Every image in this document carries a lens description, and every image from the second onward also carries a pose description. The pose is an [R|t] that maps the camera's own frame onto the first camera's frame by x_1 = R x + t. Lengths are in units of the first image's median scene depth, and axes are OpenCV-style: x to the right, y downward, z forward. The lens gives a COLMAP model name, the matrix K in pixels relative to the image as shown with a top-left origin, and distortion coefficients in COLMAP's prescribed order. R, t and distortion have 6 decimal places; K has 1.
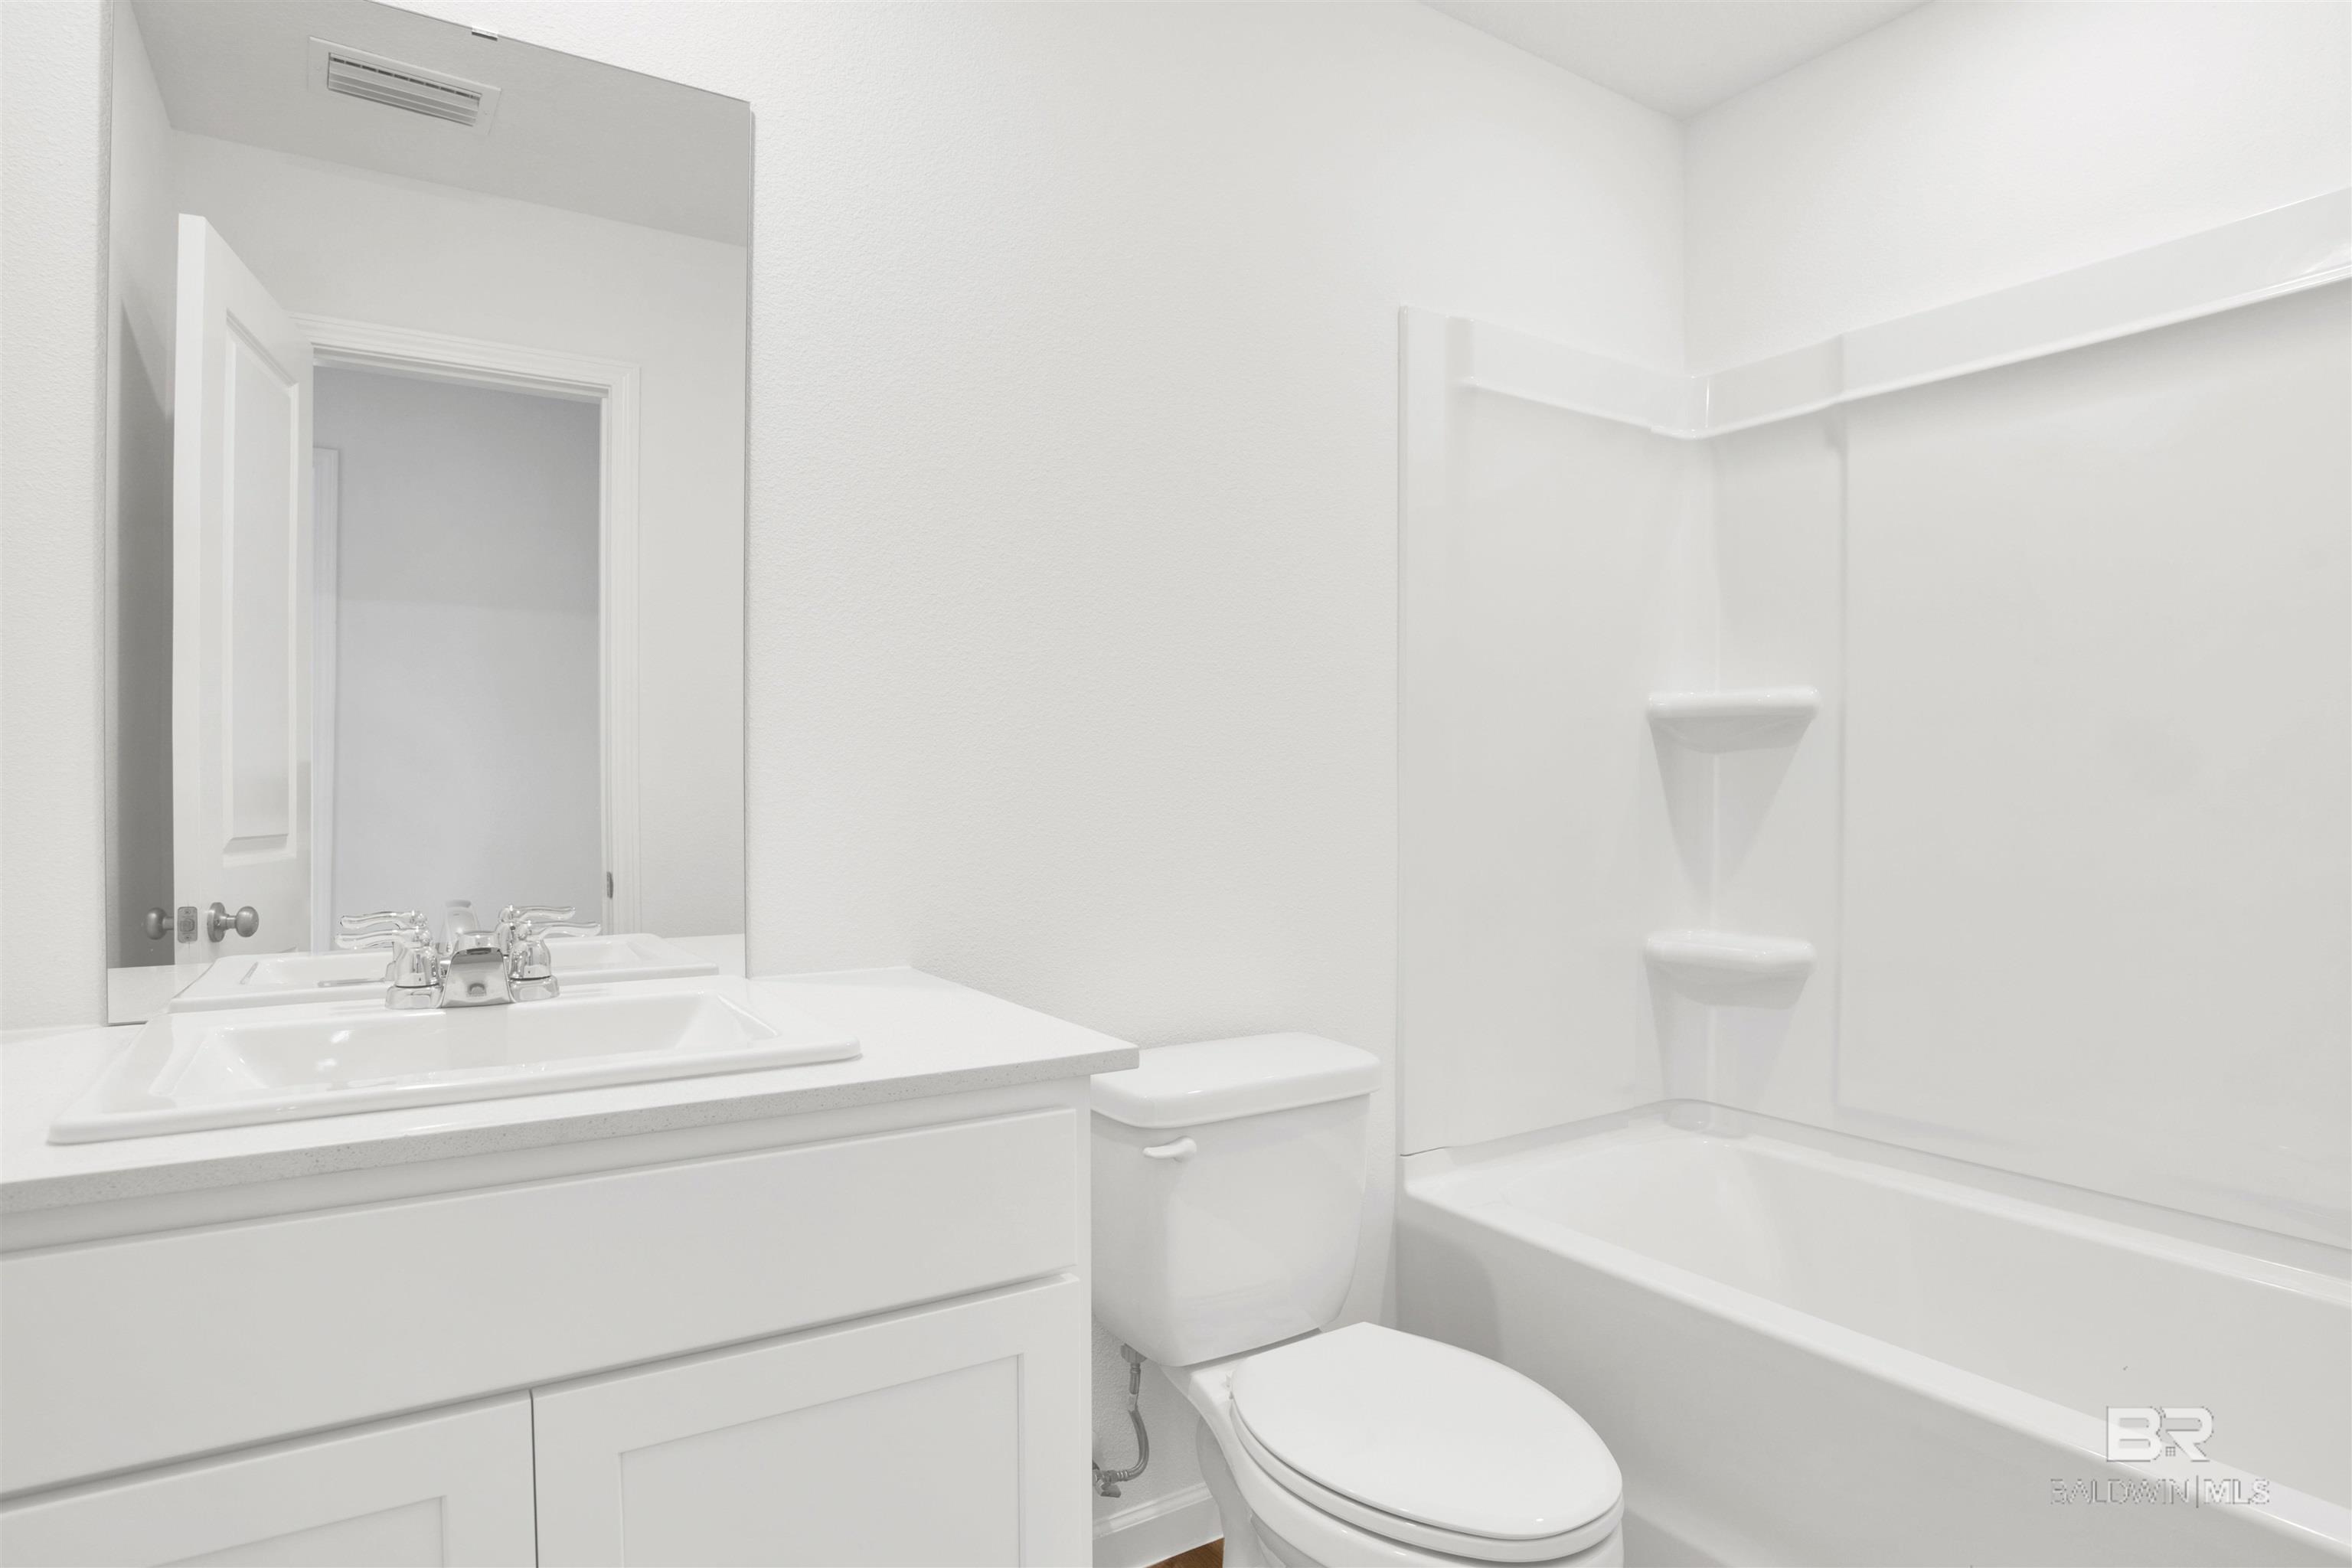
lens RADIAL K [[1240.4, 0, 1175.4], [0, 1240.4, 785.8], [0, 0, 1]] dist [-0.041354, 0.002258]
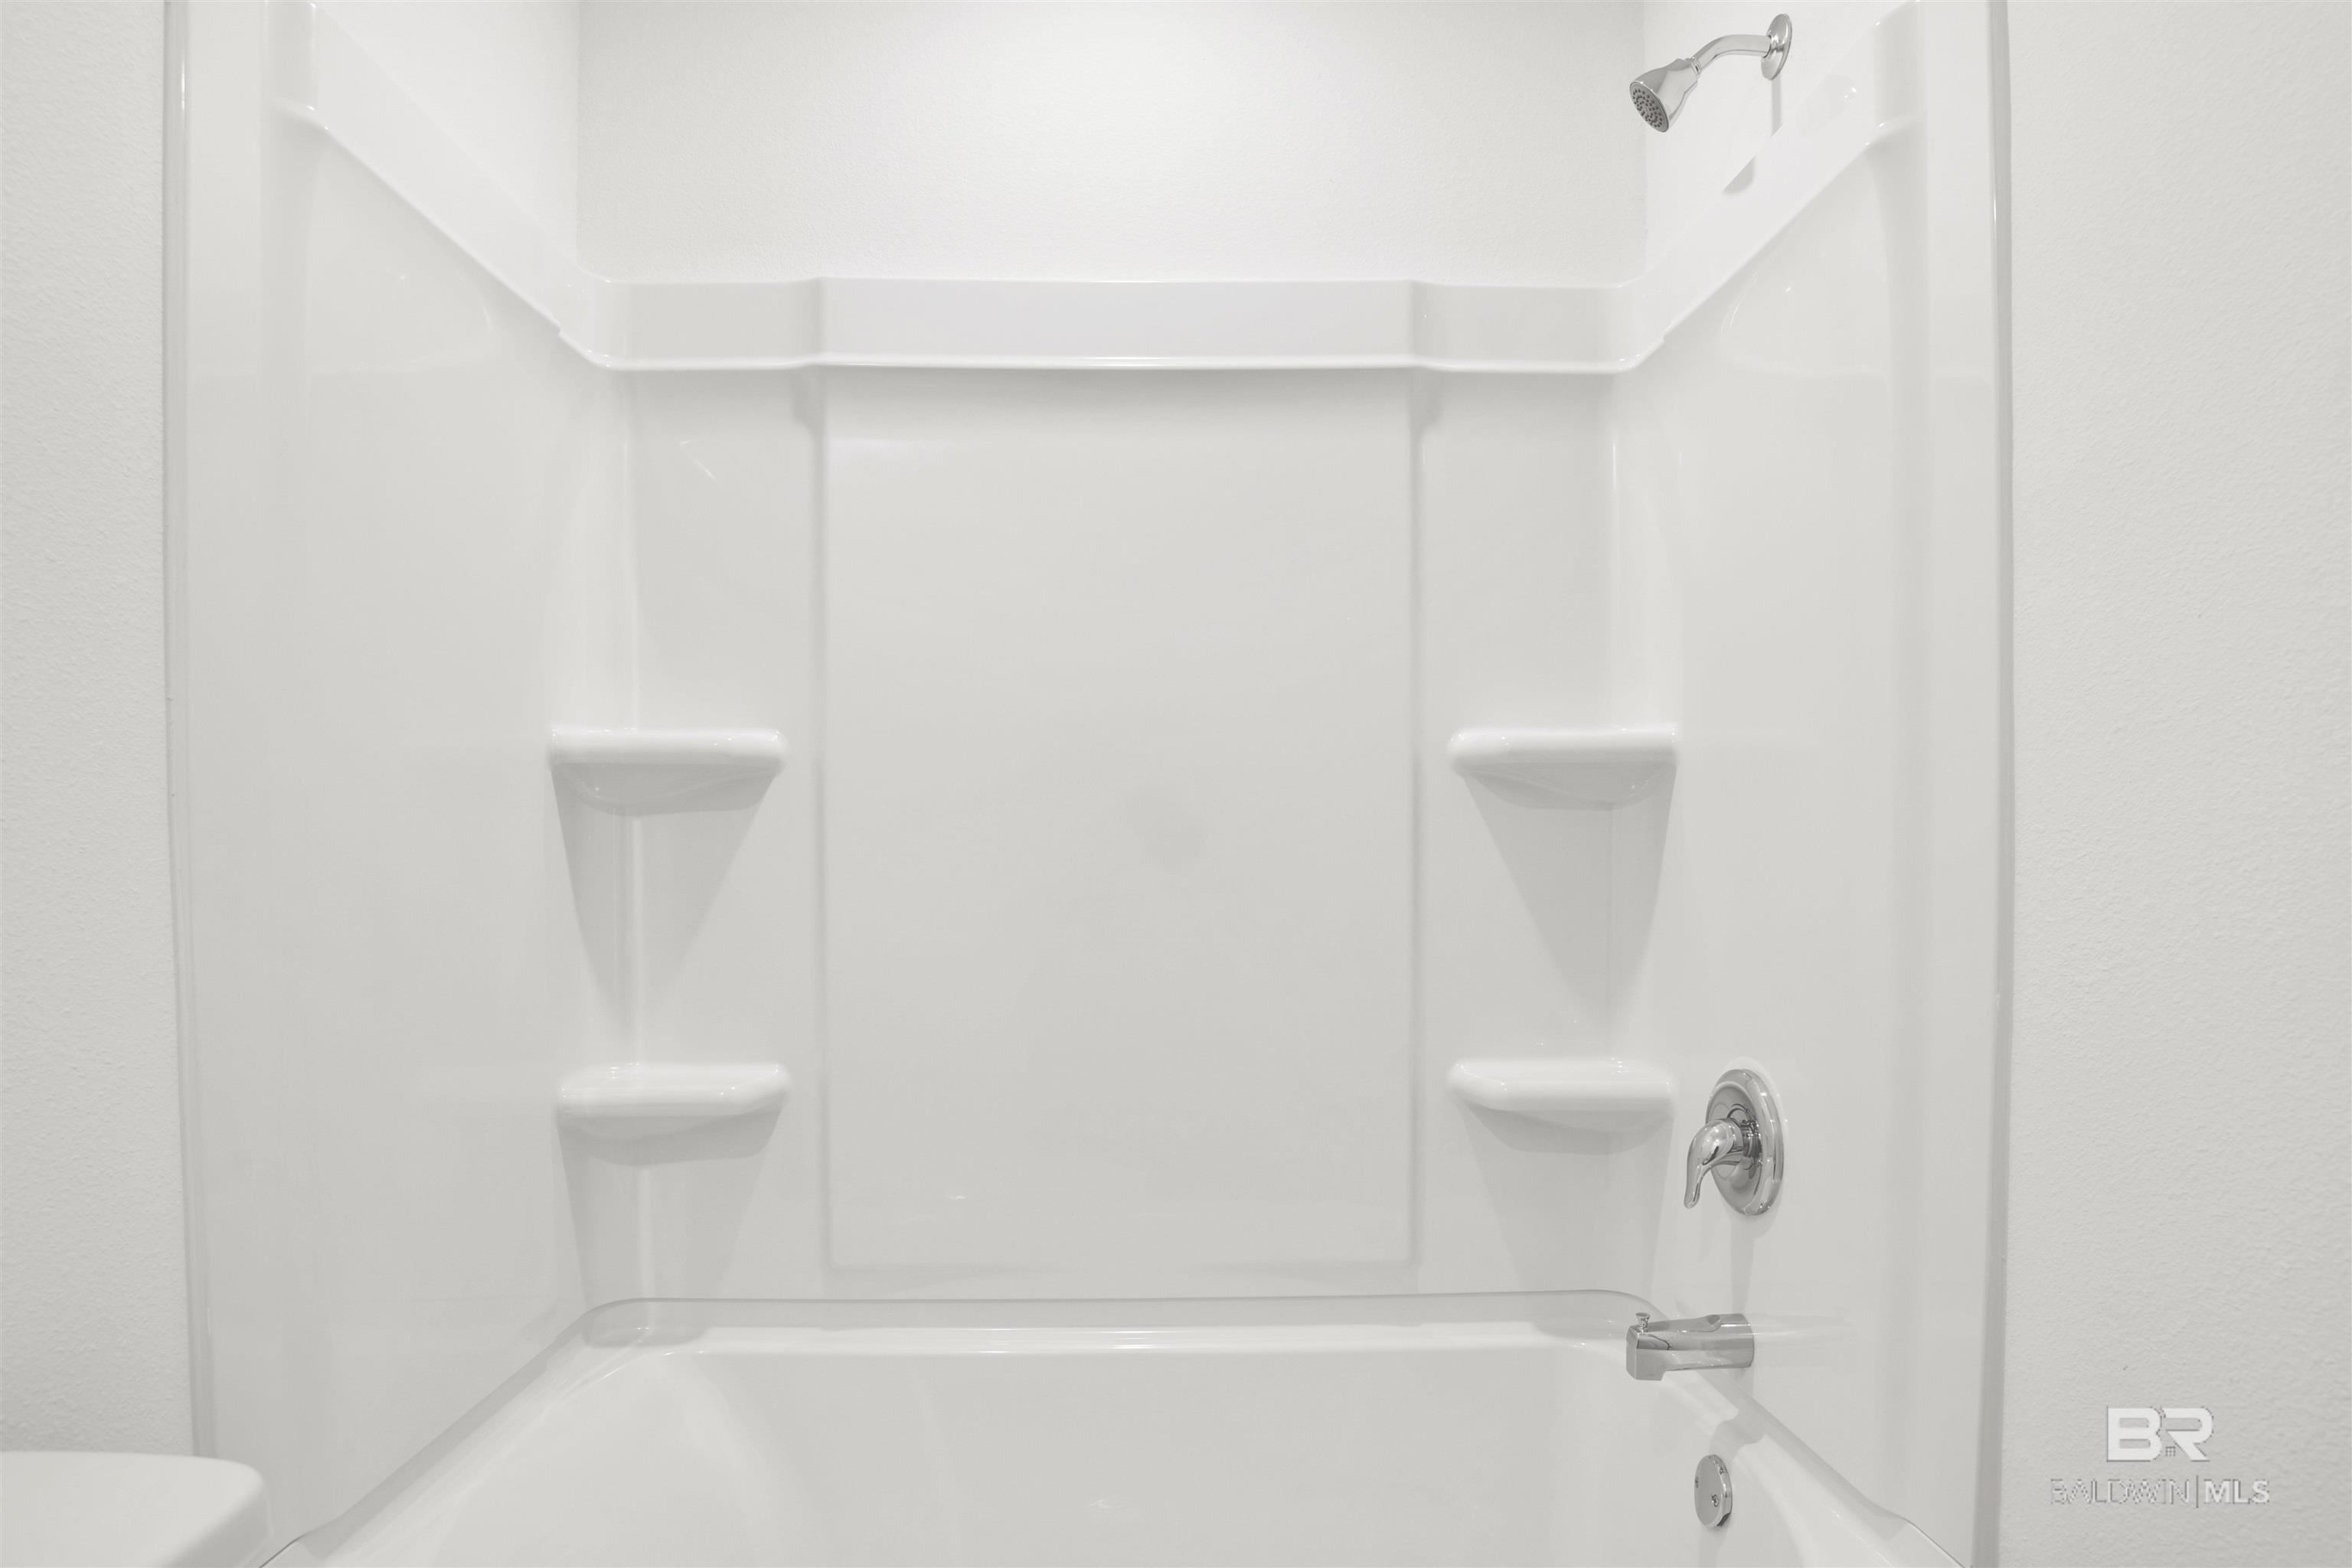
lens RADIAL K [[1240.4, 0, 1114.9], [0, 1240.4, 882.9], [0, 0, 1]] dist [-0.041354, 0.002258]
pose [[0.548184, -0.028292, 0.835879, -0.011862], [0.003741, 0.999501, 0.031377, -0.009125], [-0.836349, -0.014073, 0.548016, 0.386170]]
